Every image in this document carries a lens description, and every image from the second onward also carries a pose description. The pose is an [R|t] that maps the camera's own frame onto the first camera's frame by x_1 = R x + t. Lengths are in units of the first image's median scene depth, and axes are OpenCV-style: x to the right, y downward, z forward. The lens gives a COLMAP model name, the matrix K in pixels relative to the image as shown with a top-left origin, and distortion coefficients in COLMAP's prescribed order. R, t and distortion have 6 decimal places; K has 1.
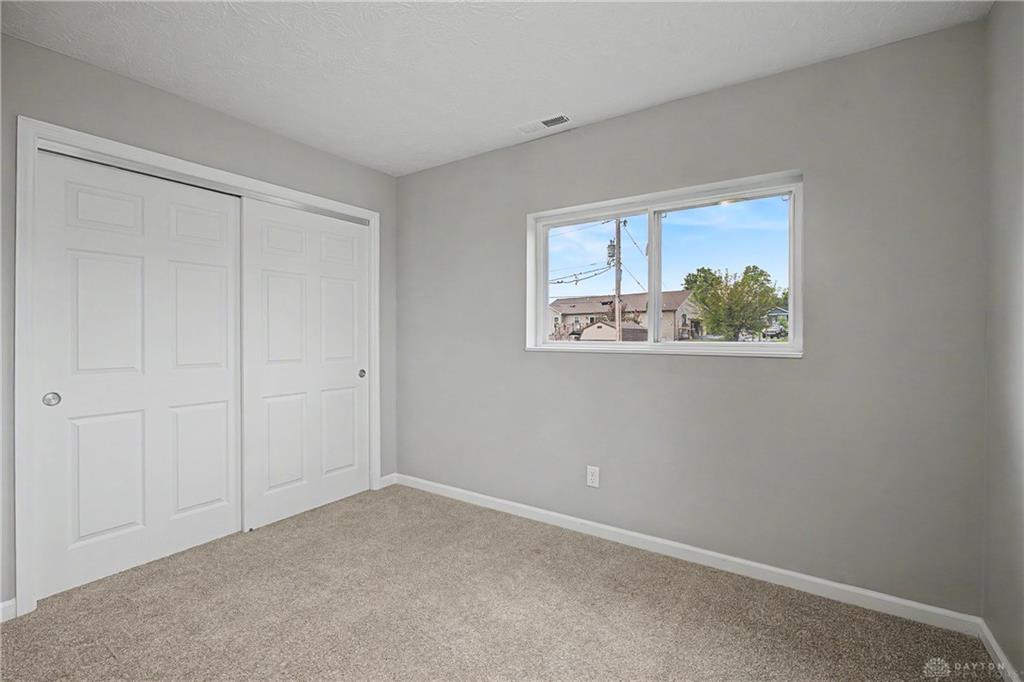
lens RADIAL K [[458.3, 0, 504.6], [0, 458.3, 337.2], [0, 0, 1]] dist [-0.010180, 0.002198]
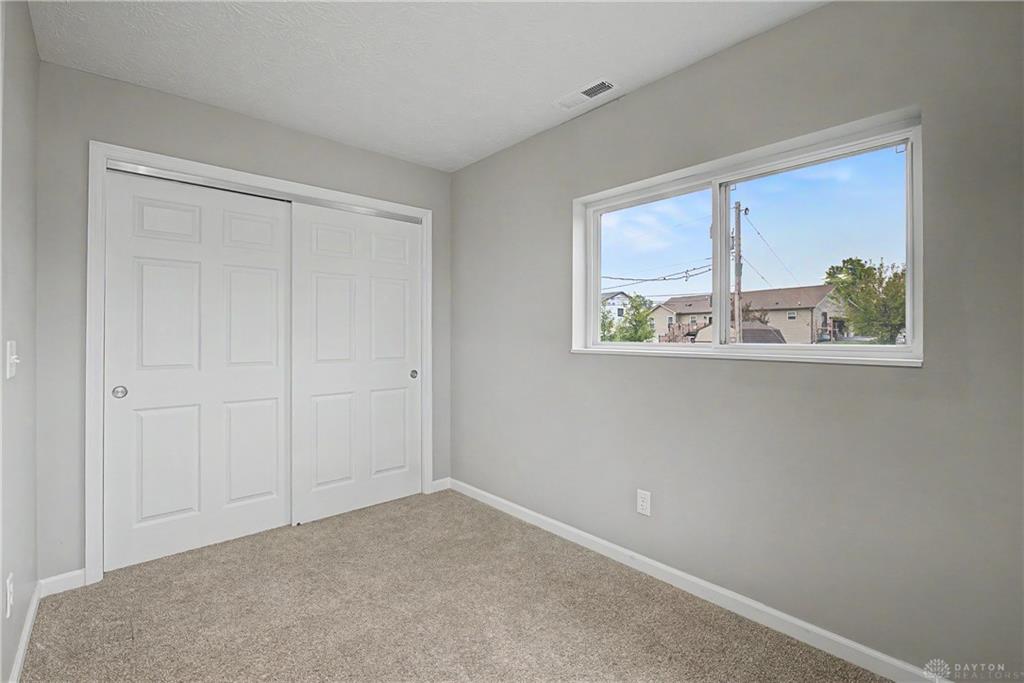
lens RADIAL K [[458.3, 0, 504.5], [0, 458.3, 334.4], [0, 0, 1]] dist [-0.010180, 0.002198]
pose [[0.969542, 0.000783, -0.244923, 0.149819], [-0.002769, 0.999966, -0.007764, 0.001013], [0.244908, 0.008205, 0.969512, 0.114812]]
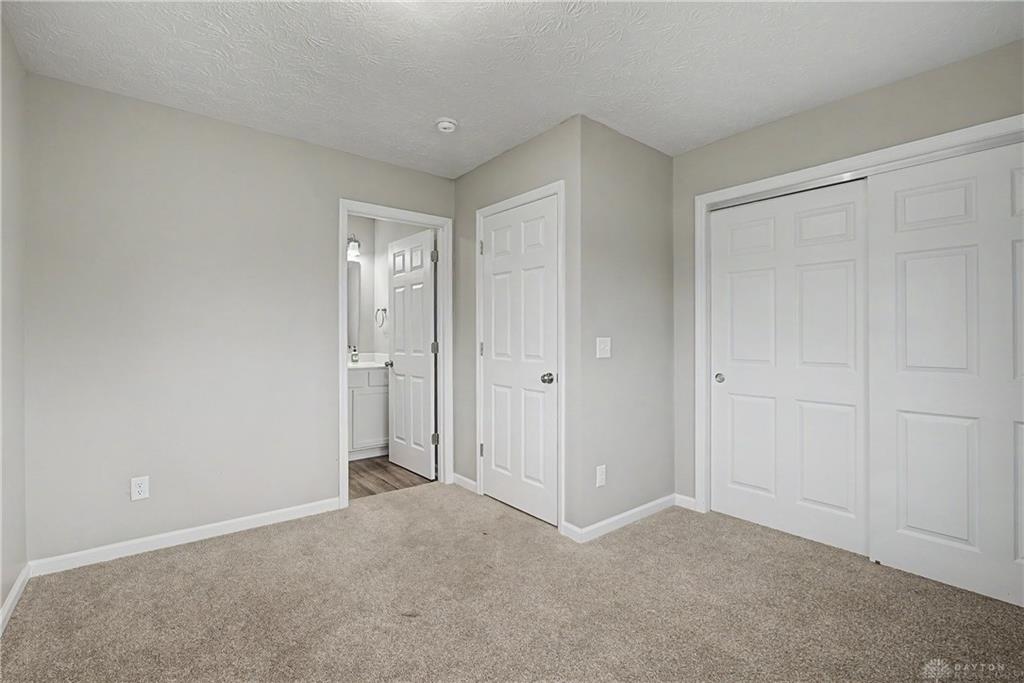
lens RADIAL K [[458.3, 0, 511.6], [0, 458.3, 333.2], [0, 0, 1]] dist [-0.010180, 0.002198]
pose [[-0.288419, -0.003354, -0.957498, 0.468491], [-0.005893, 0.999981, -0.001727, -0.000081], [0.957486, 0.005144, -0.288433, 0.607016]]
